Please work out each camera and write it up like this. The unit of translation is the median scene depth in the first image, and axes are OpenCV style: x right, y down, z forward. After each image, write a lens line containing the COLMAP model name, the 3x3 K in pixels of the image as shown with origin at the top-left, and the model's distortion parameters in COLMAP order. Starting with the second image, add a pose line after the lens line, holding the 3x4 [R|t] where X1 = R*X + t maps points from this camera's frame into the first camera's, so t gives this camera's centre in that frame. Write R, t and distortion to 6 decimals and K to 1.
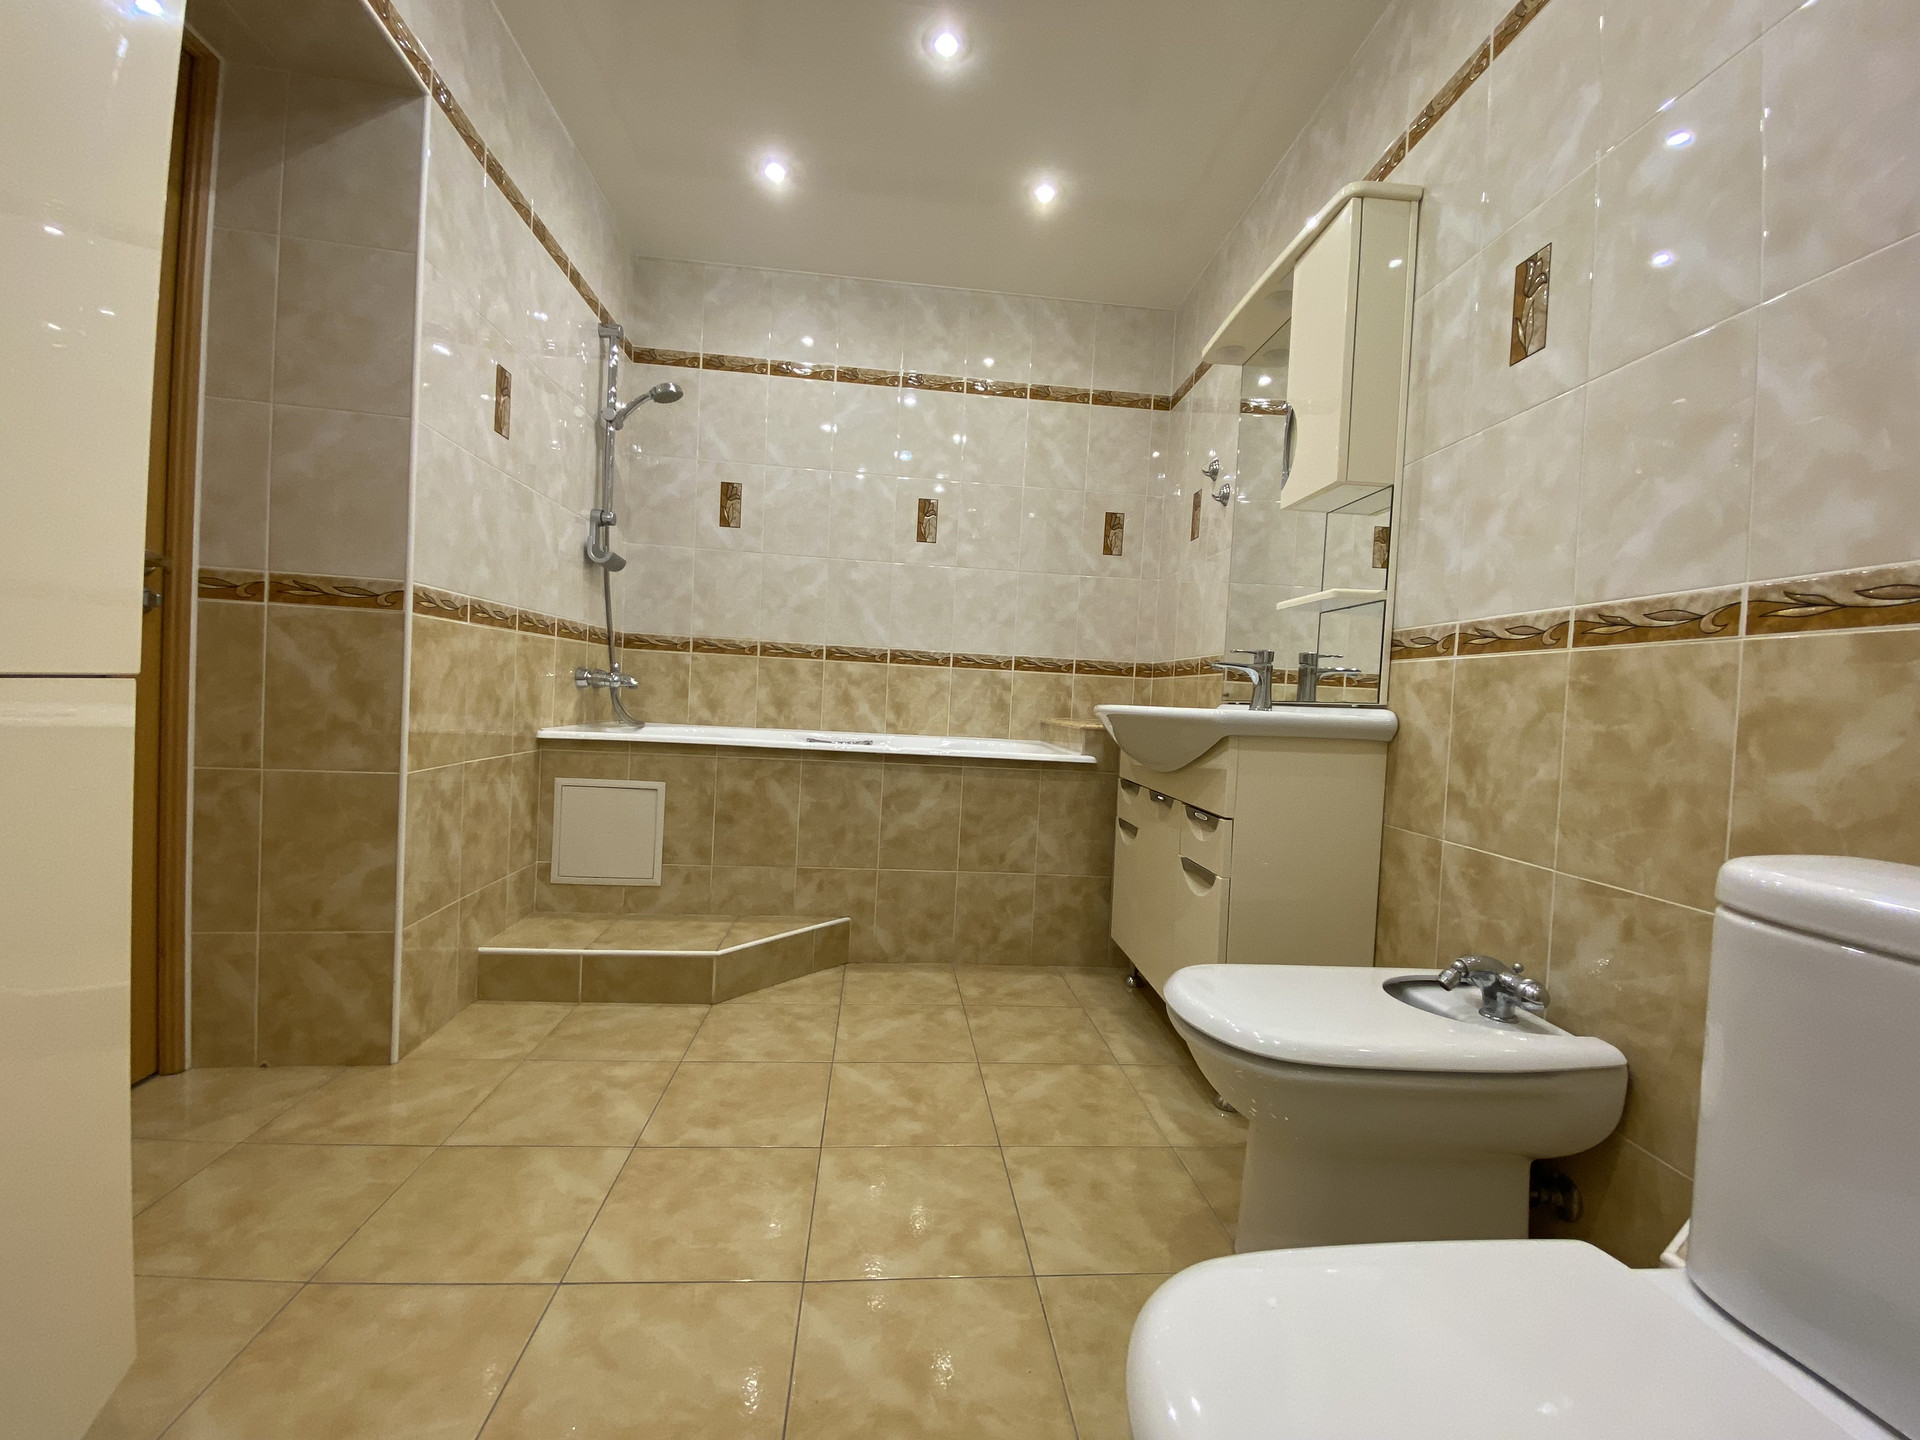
lens RADIAL K [[788.1, 0, 961.9], [0, 788.1, 712.4], [0, 0, 1]] dist [0.002718, -0.002209]
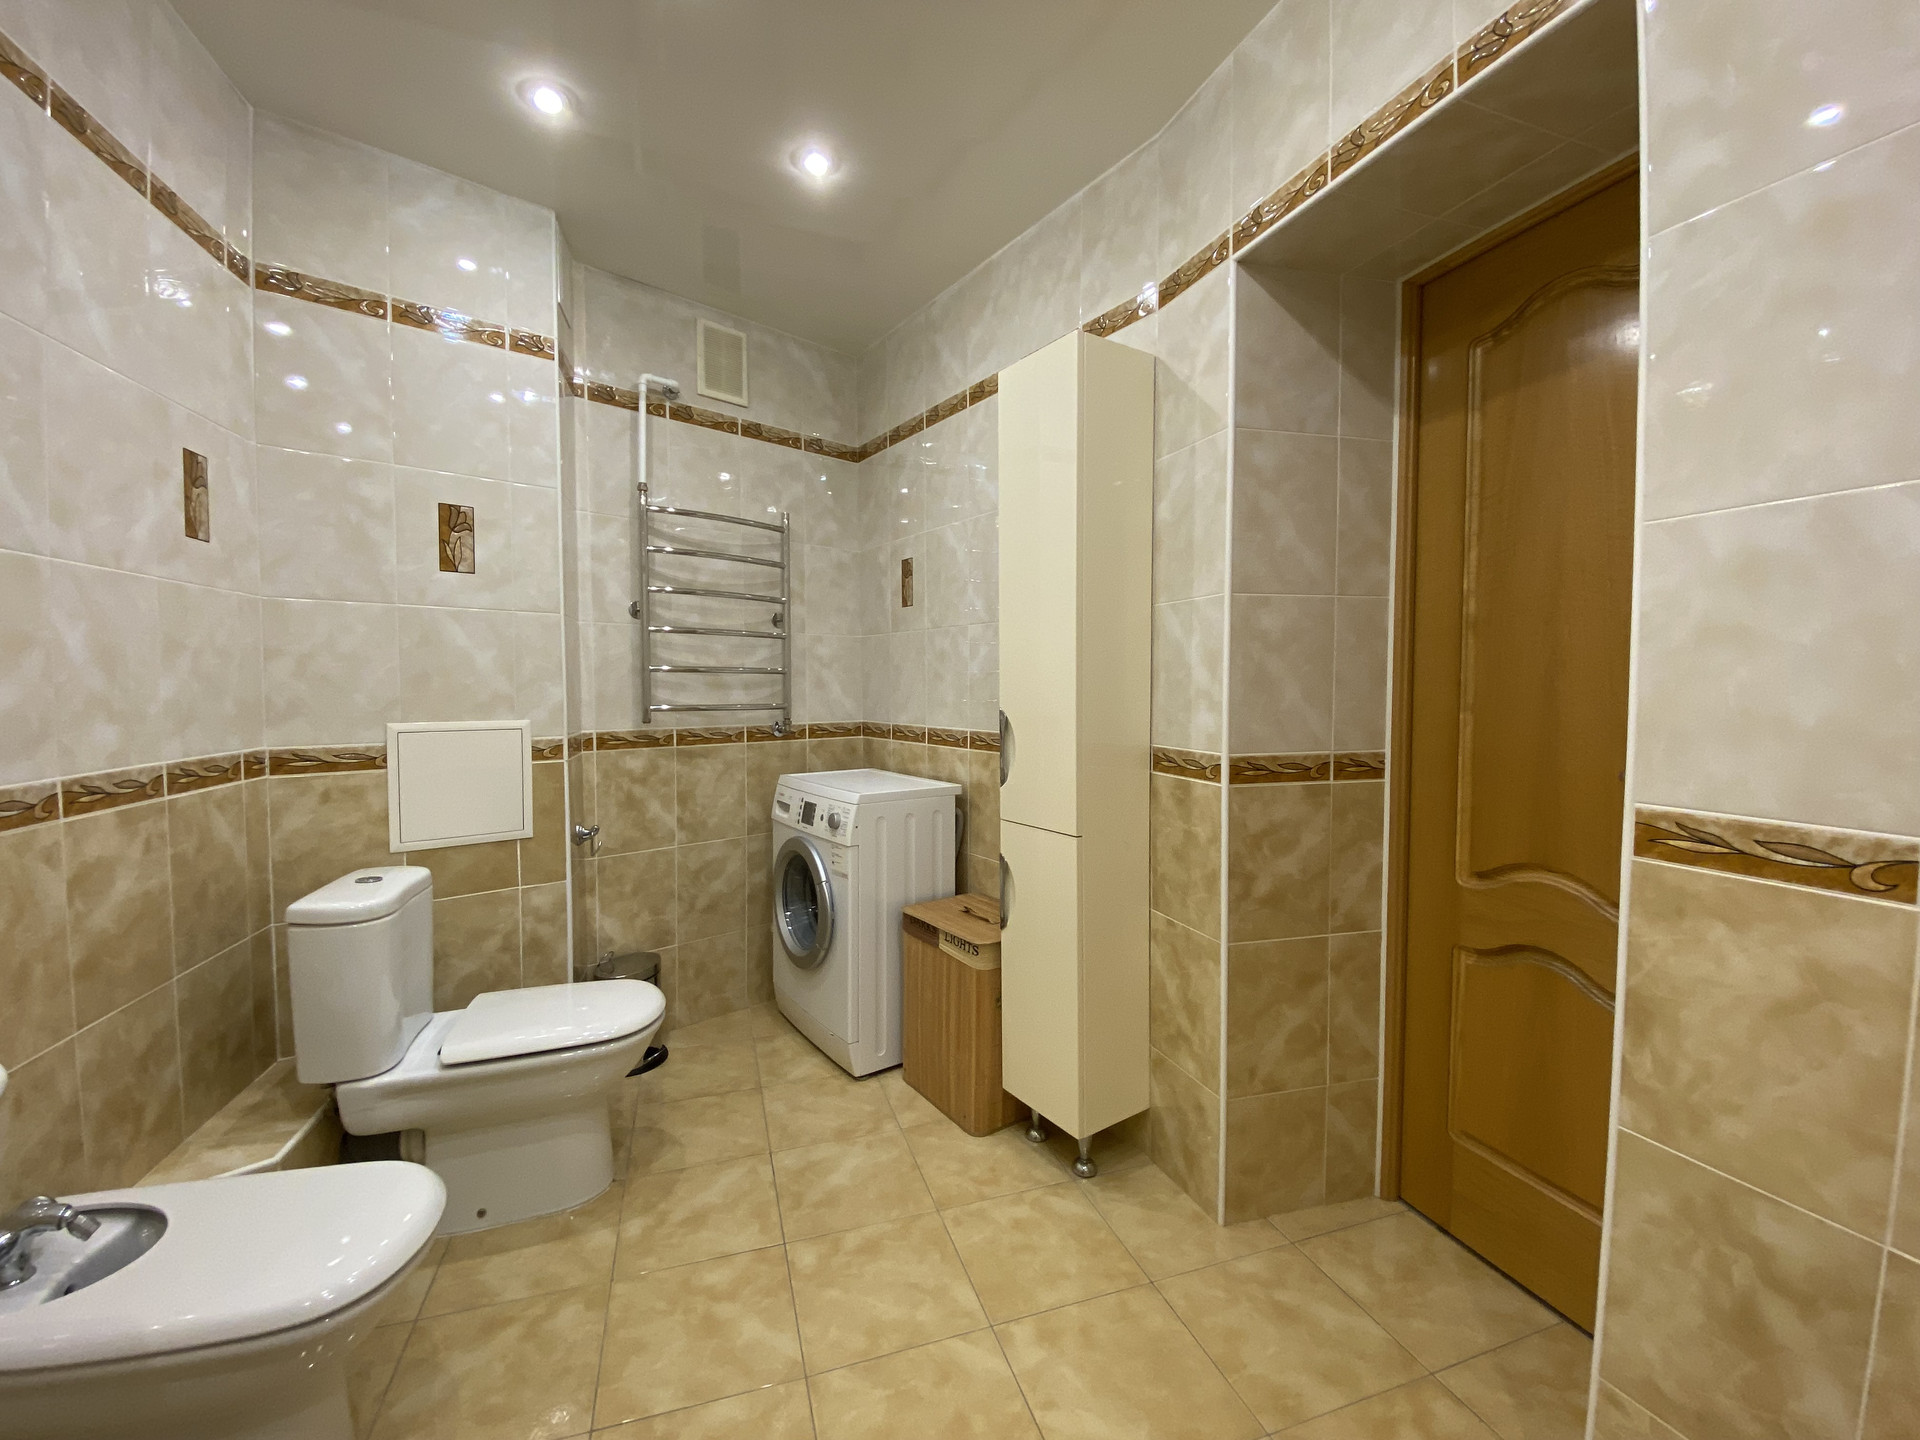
lens RADIAL K [[788.1, 0, 951.0], [0, 788.1, 716.1], [0, 0, 1]] dist [0.002718, -0.002209]
pose [[-0.972881, -0.041847, -0.227490, -0.108680], [-0.055476, 0.997007, 0.053849, -0.369070], [0.224556, 0.065009, -0.972290, 2.291335]]
